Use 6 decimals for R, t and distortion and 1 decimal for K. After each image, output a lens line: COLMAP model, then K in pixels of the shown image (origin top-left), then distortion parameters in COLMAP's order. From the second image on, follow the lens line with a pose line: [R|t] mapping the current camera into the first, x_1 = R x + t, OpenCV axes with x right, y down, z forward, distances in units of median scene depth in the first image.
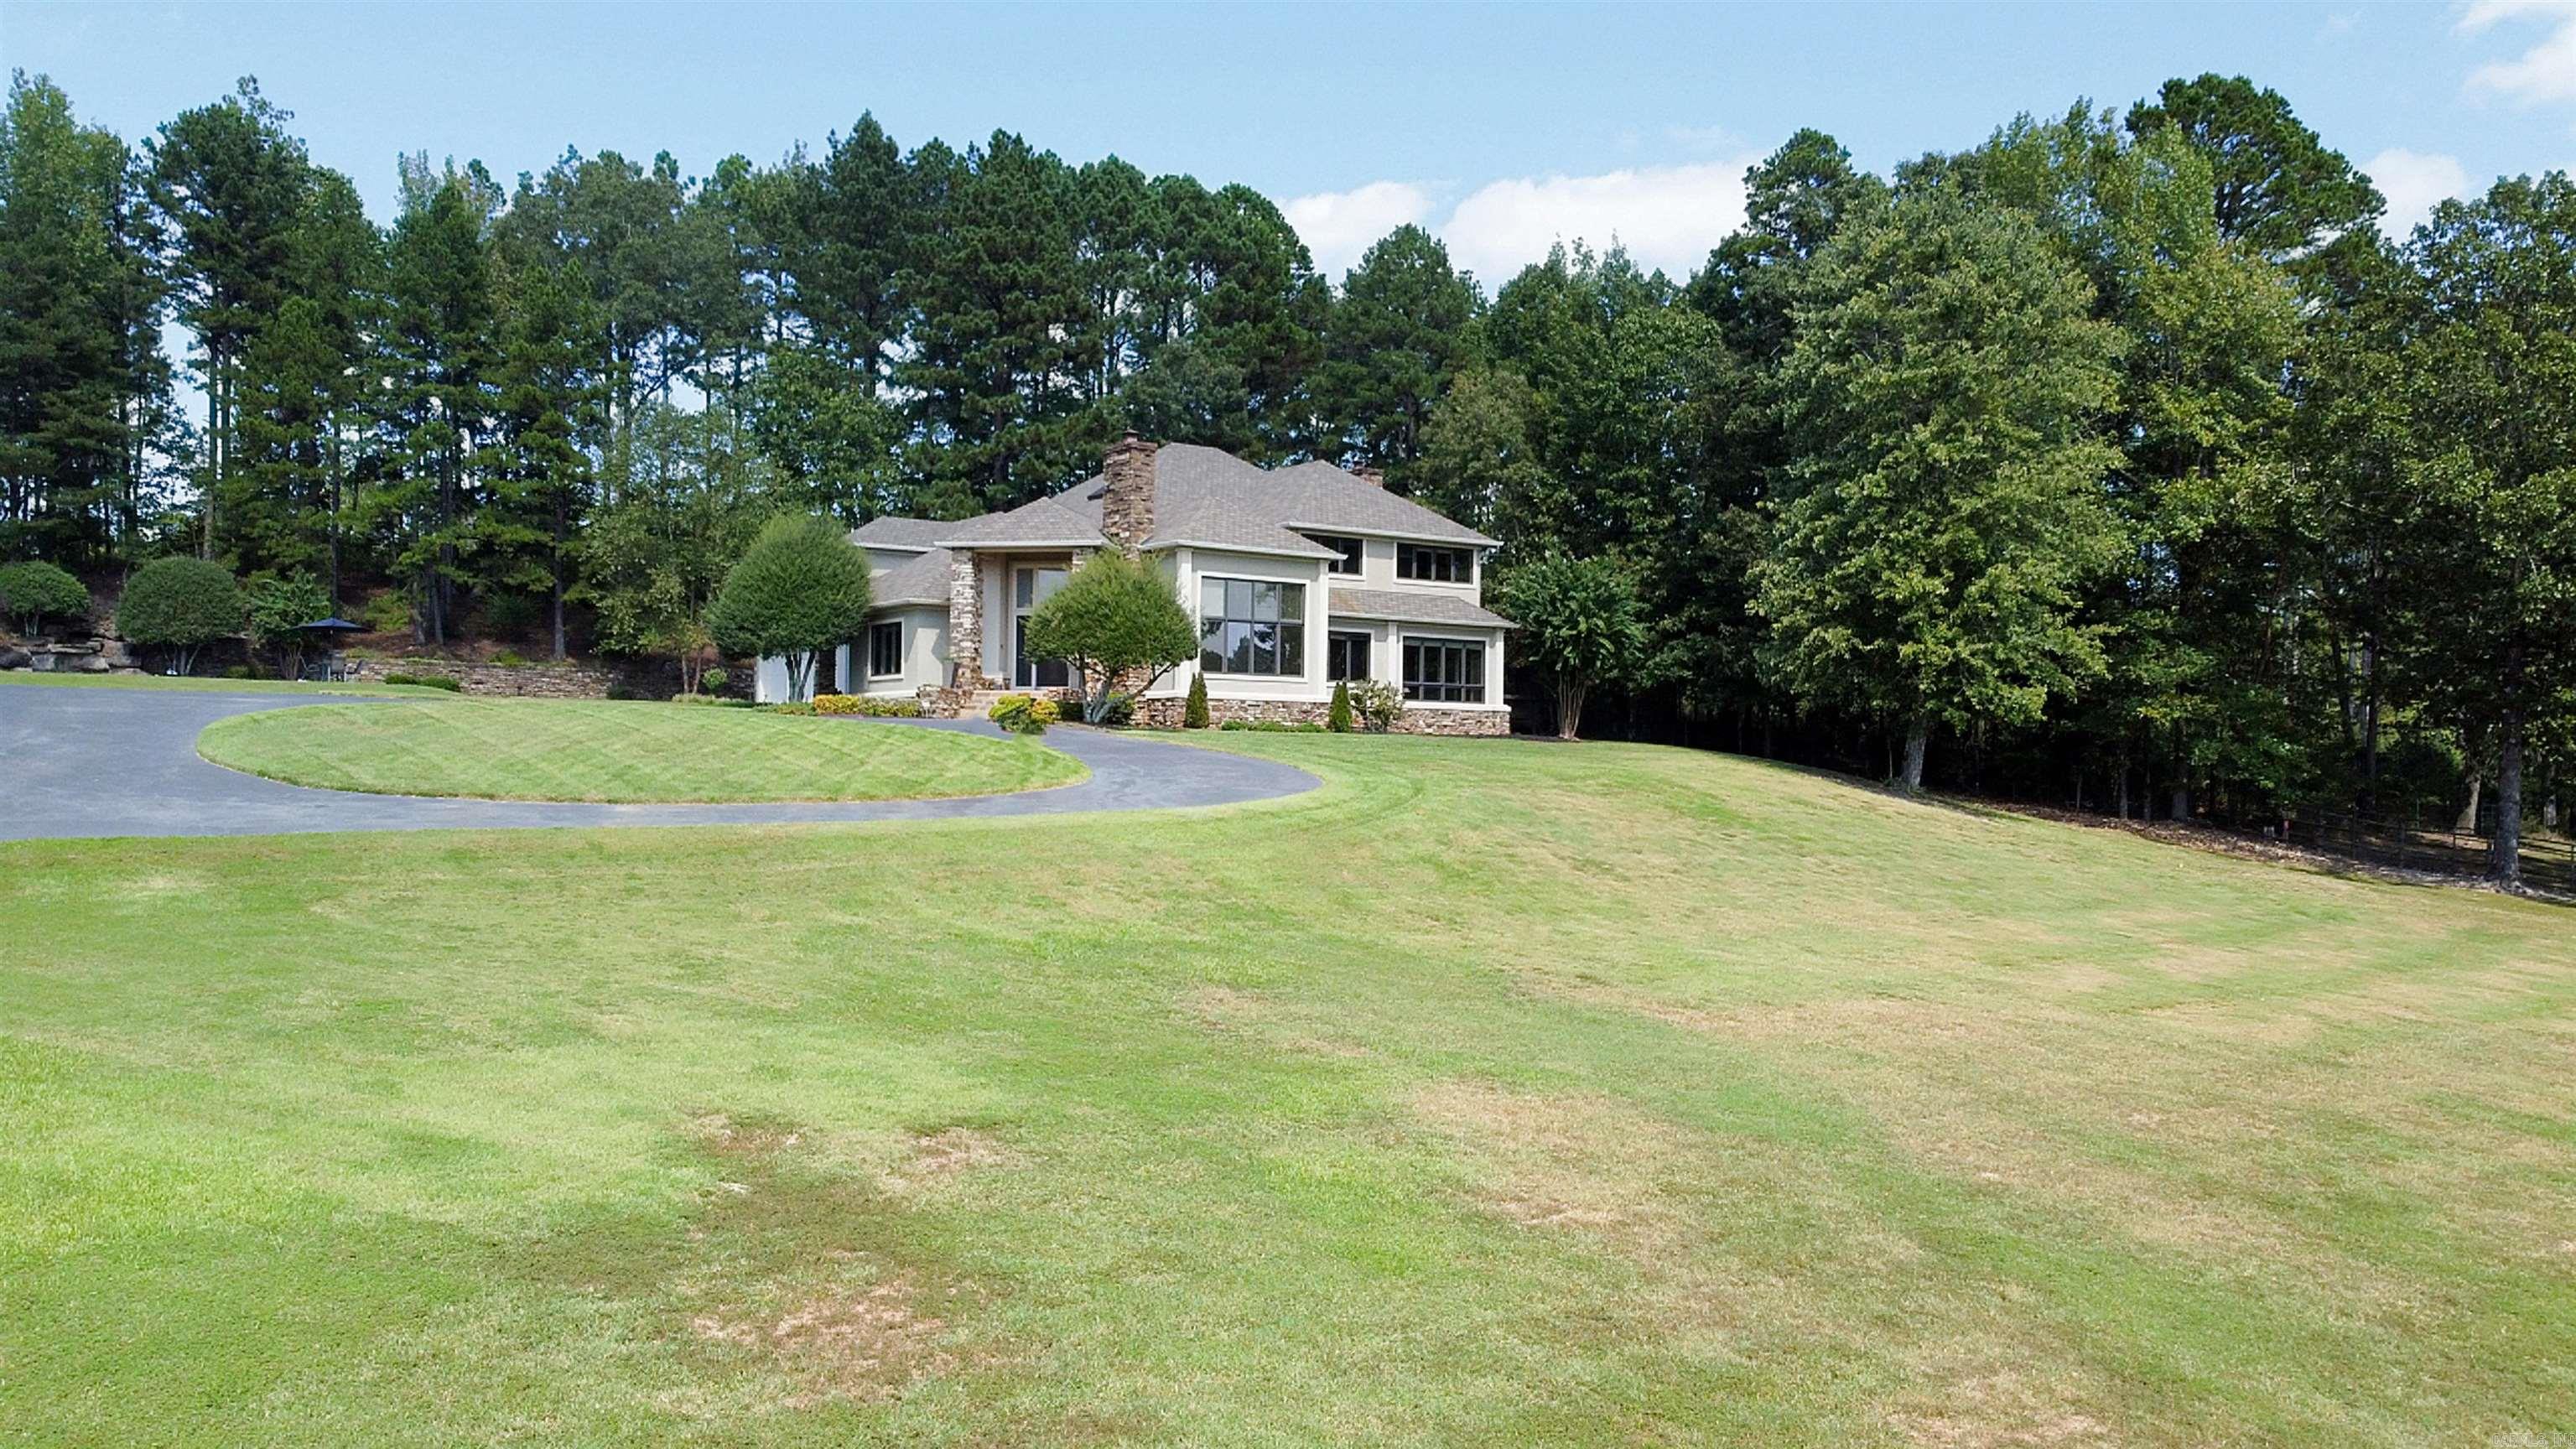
lens RADIAL K [[1939.4, 0, 1278.6], [0, 1939.4, 731.4], [0, 0, 1]] dist [0.013766, -0.001891]
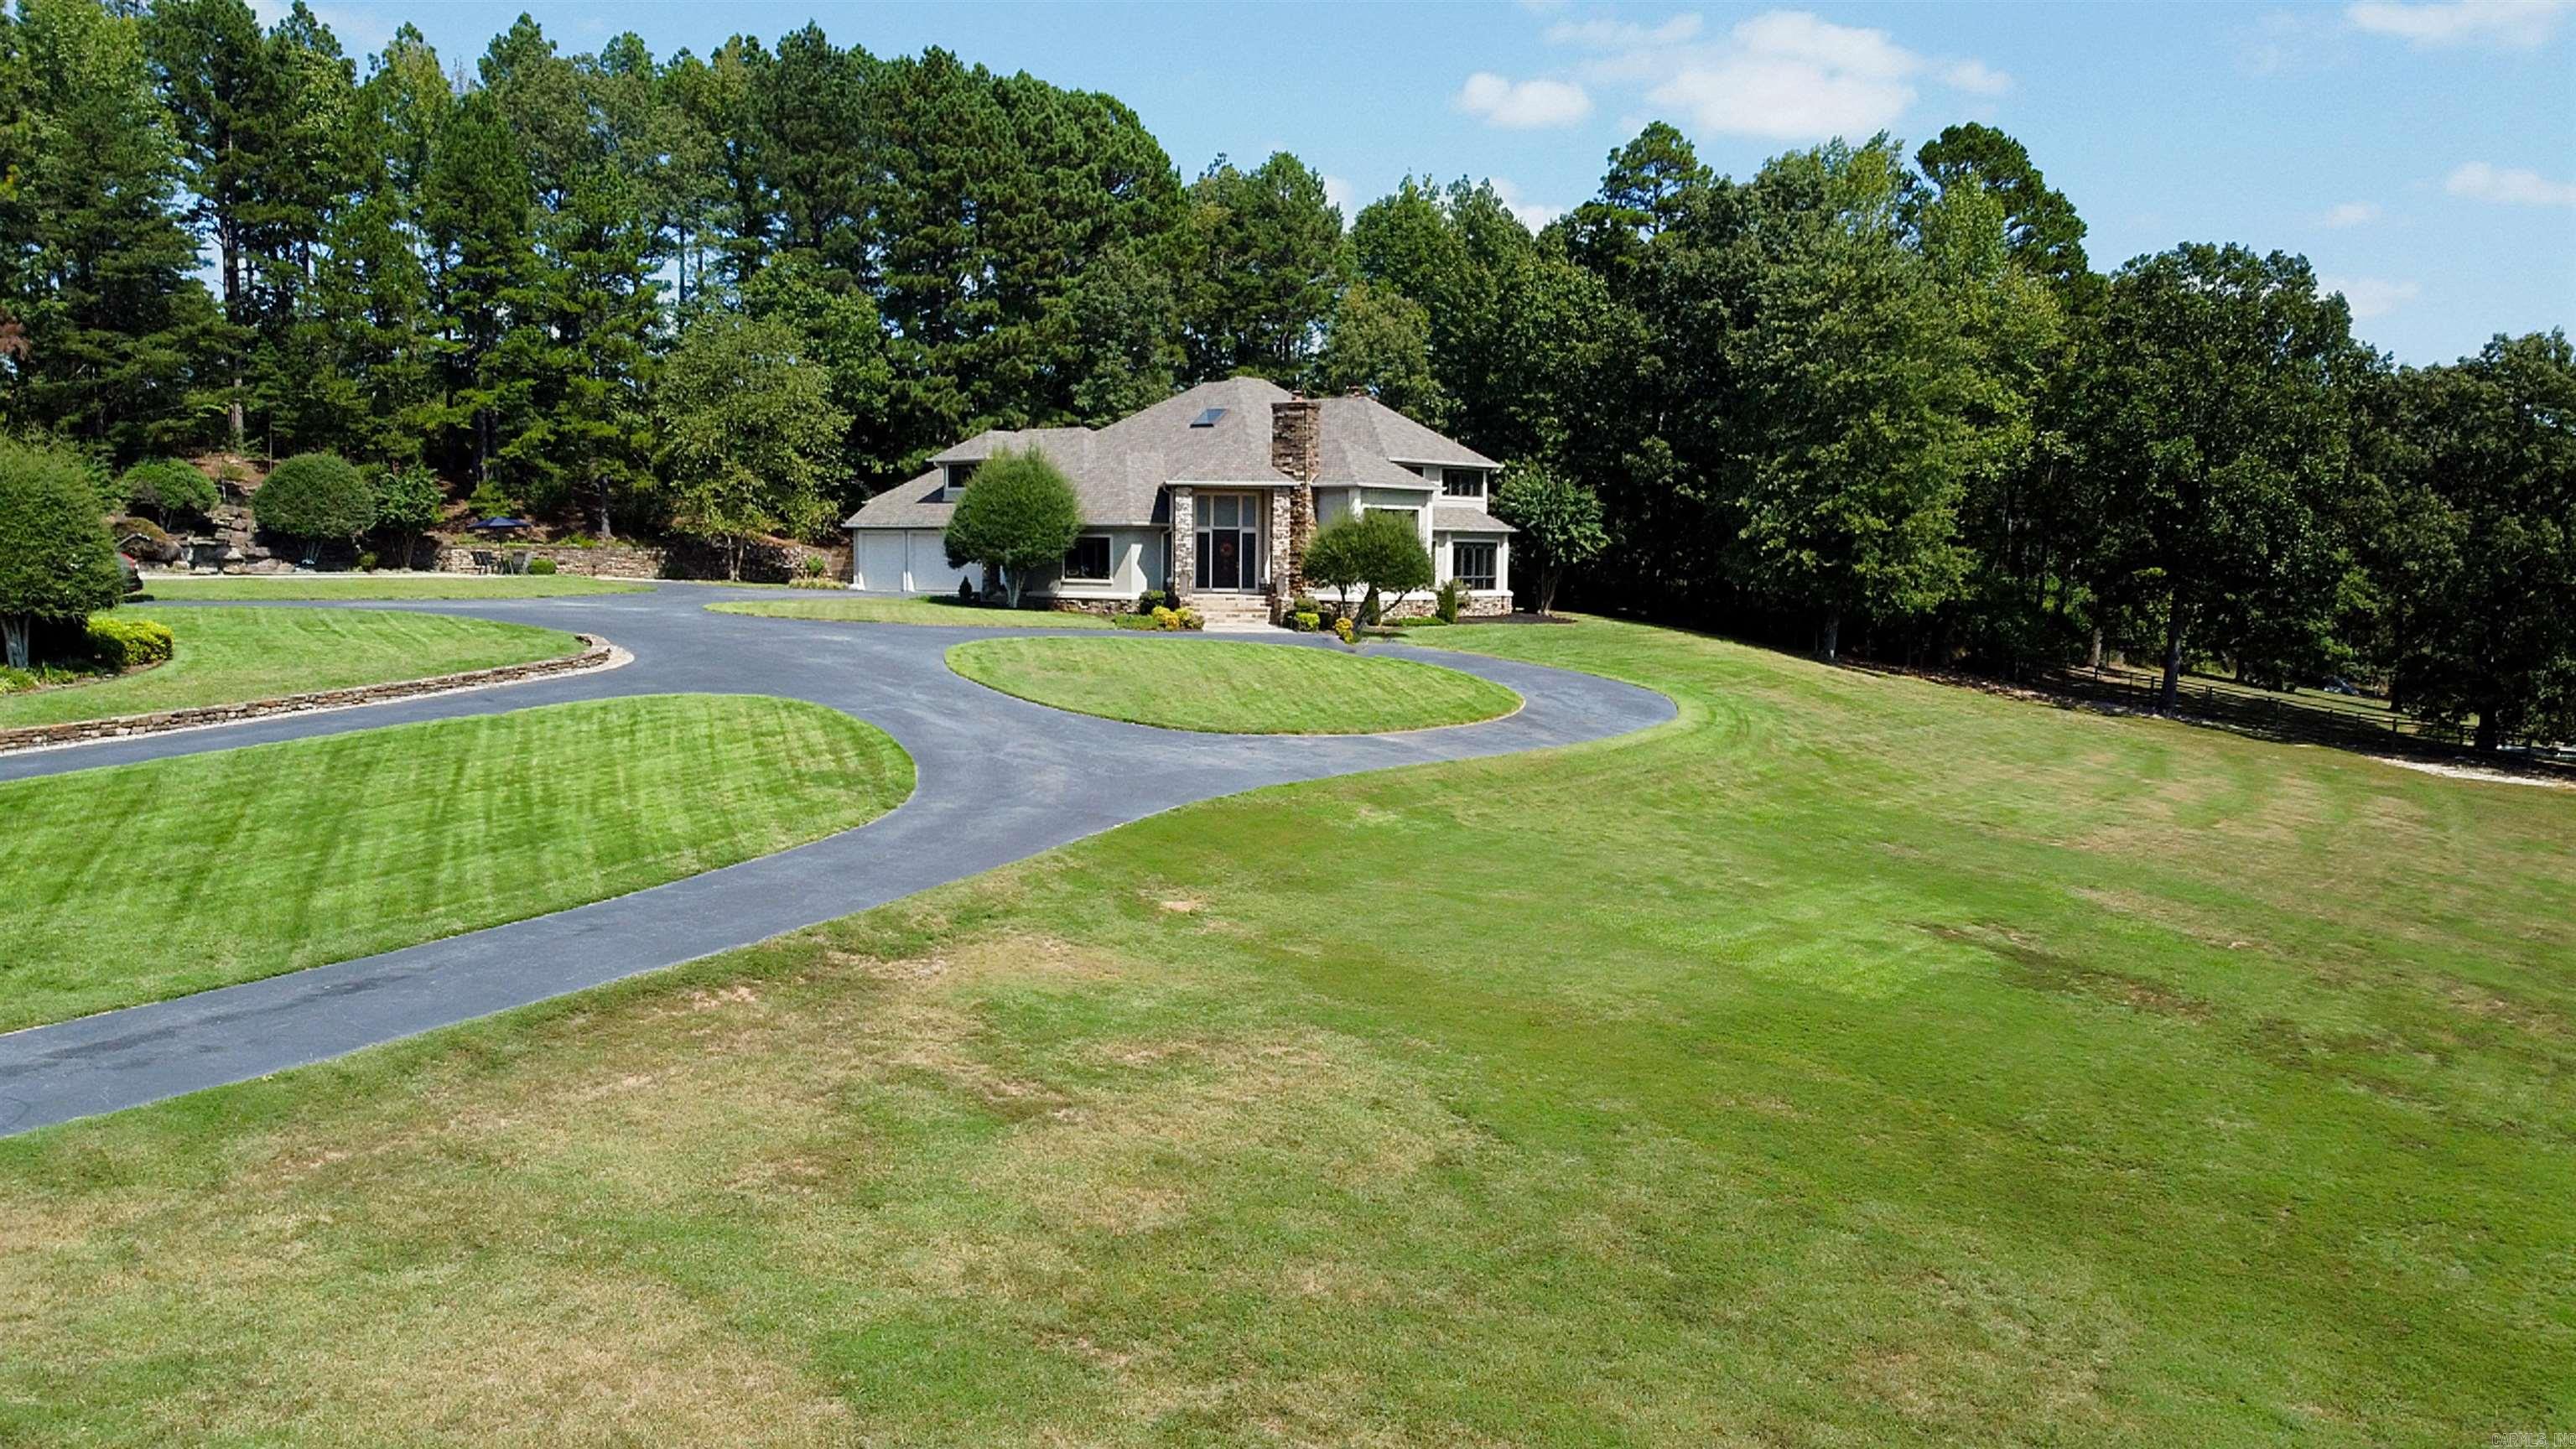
lens RADIAL K [[1939.4, 0, 1278.6], [0, 1939.4, 731.4], [0, 0, 1]] dist [0.013766, -0.001891]
pose [[0.958327, -0.032030, 0.283872, -0.414782], [-0.000233, 0.993606, 0.112900, -0.068130], [-0.285673, -0.108261, 0.952192, -0.225673]]
